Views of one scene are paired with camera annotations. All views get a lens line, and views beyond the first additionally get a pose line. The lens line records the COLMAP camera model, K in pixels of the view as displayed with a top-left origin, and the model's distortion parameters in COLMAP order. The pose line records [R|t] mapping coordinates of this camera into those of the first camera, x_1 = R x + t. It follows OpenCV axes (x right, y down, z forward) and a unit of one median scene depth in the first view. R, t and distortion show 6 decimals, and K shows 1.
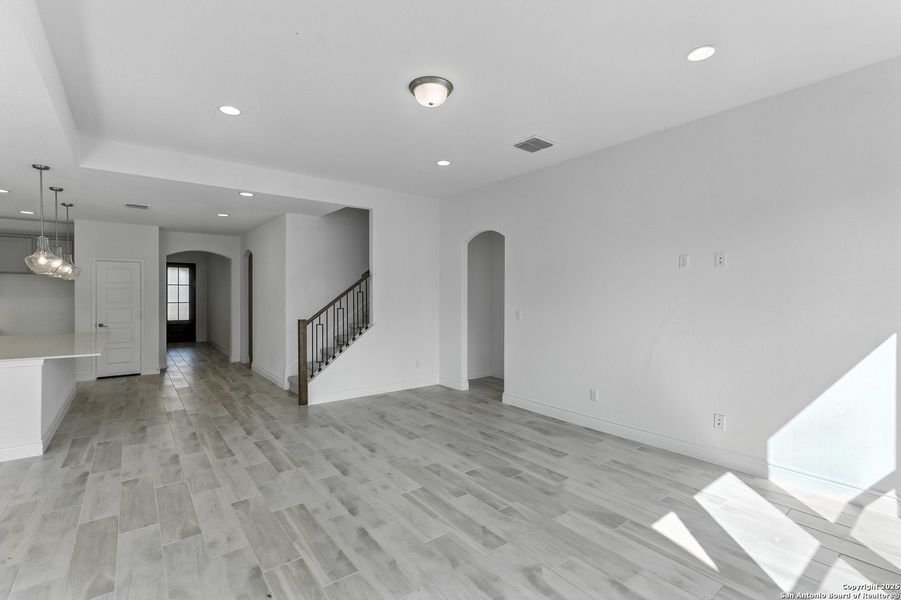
lens RADIAL K [[410.4, 0, 445.1], [0, 410.4, 295.9], [0, 0, 1]] dist [0.000344, 0.000593]
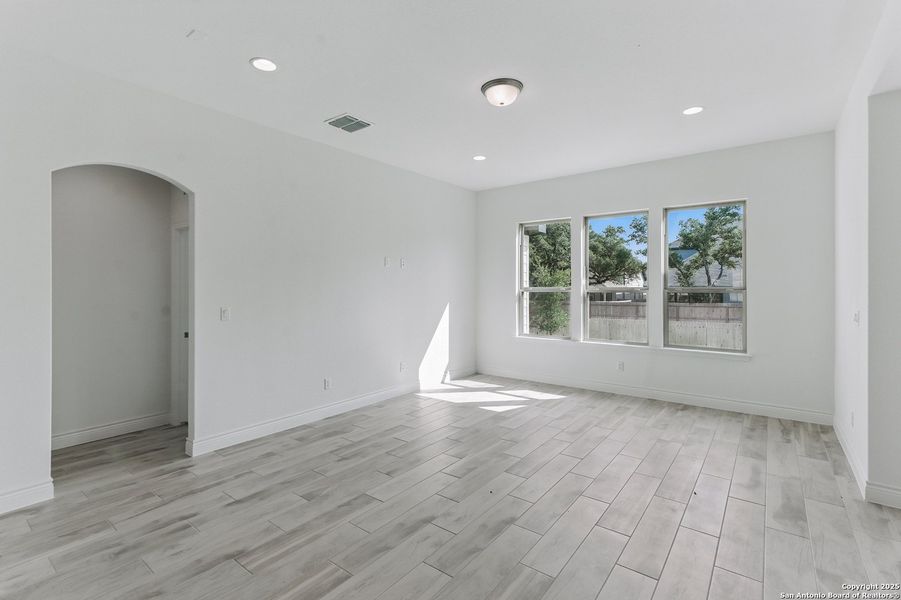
lens RADIAL K [[419.3, 0, 448.3], [0, 419.3, 283.7], [0, 0, 1]] dist [-0.000974, 0.000871]
pose [[-0.254688, 0.003835, 0.967016, -0.835712], [0.002778, 0.999991, -0.003234, -0.001701], [-0.967019, 0.001863, -0.254696, 1.132535]]
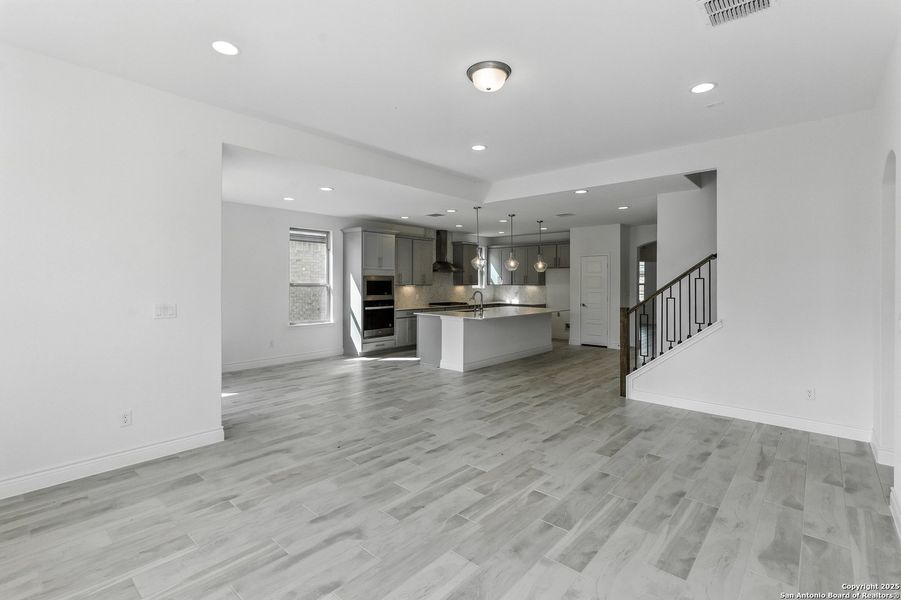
lens RADIAL K [[419.3, 0, 448.3], [0, 419.3, 283.7], [0, 0, 1]] dist [-0.000974, 0.000871]
pose [[0.184960, 0.003331, -0.982740, 0.756917], [-0.004325, 0.999987, 0.002575, 0.001363], [0.982737, 0.003774, 0.184972, 0.578408]]
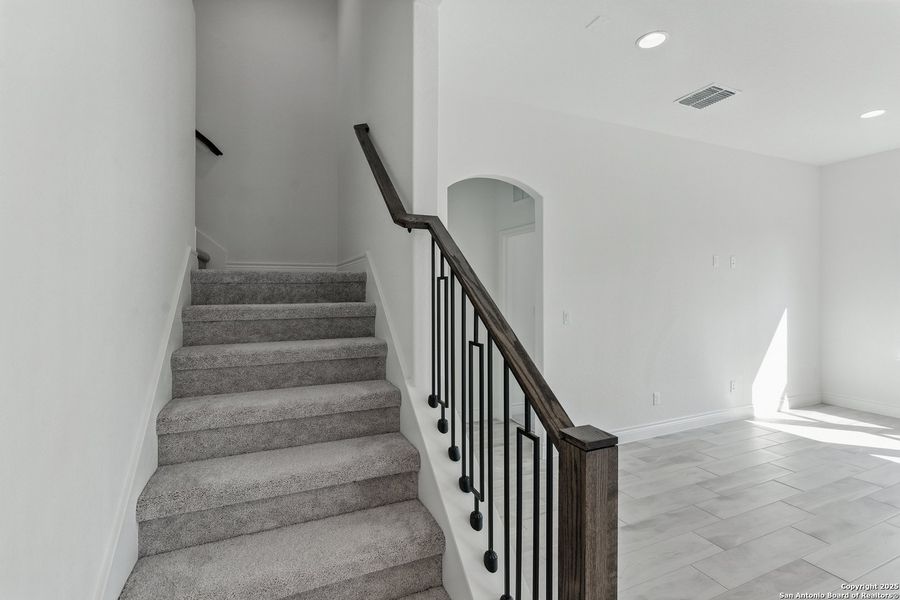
lens RADIAL K [[418.8, 0, 447.8], [0, 418.8, 283.7], [0, 0, 1]] dist [-0.000974, 0.000871]
pose [[0.235041, 0.009319, 0.971941, -0.748979], [0.003365, 0.999940, -0.010401, -0.003376], [-0.971980, 0.005716, 0.234996, 1.426004]]
